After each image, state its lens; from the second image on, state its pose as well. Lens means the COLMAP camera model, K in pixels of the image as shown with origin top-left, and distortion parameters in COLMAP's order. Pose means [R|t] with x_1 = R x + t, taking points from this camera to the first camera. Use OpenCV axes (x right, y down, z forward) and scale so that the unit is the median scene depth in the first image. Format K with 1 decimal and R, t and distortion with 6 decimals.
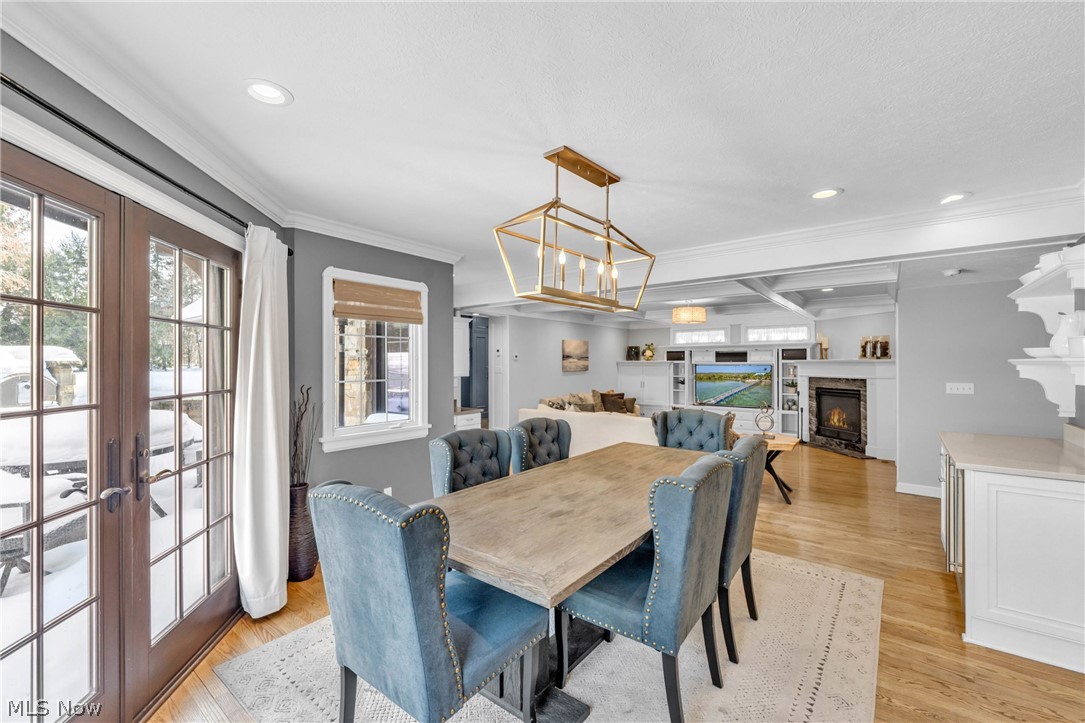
lens RADIAL K [[487.8, 0, 535.0], [0, 487.8, 362.8], [0, 0, 1]] dist [0.003360, 0.000376]
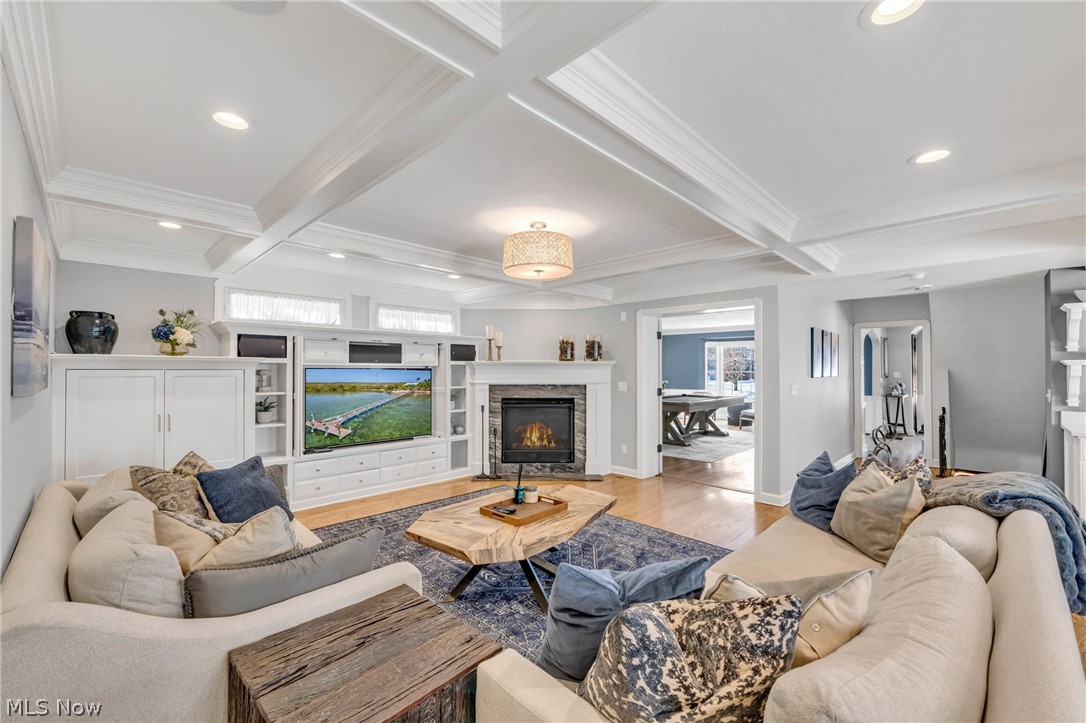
lens RADIAL K [[446.1, 0, 567.6], [0, 446.1, 365.9], [0, 0, 1]] dist [0.008341, 0.000100]
pose [[0.127734, 0.009074, 0.991767, -0.078075], [-0.001191, 0.999959, -0.008996, 0.007022], [-0.991808, -0.000032, 0.127740, 0.786111]]
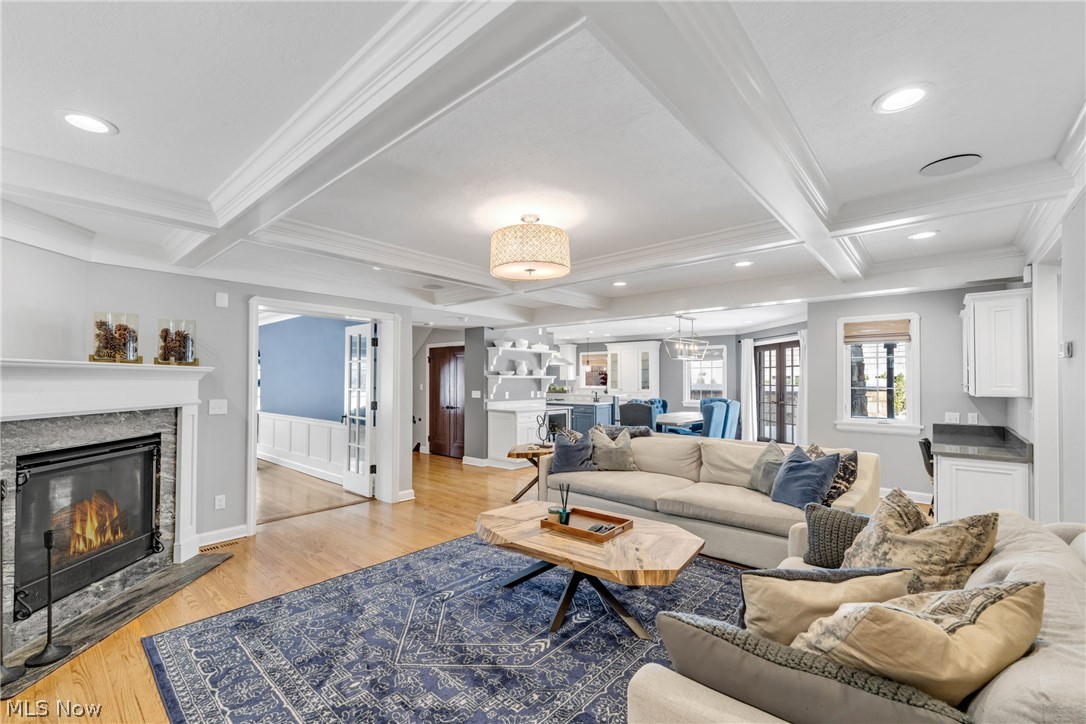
lens RADIAL K [[446.1, 0, 511.2], [0, 446.1, 374.2], [0, 0, 1]] dist [0.008341, 0.000100]
pose [[-0.990132, 0.000497, 0.140137, 0.244882], [-0.000992, 0.999944, -0.010556, 0.004721], [-0.140134, -0.010590, -0.990076, 1.176331]]
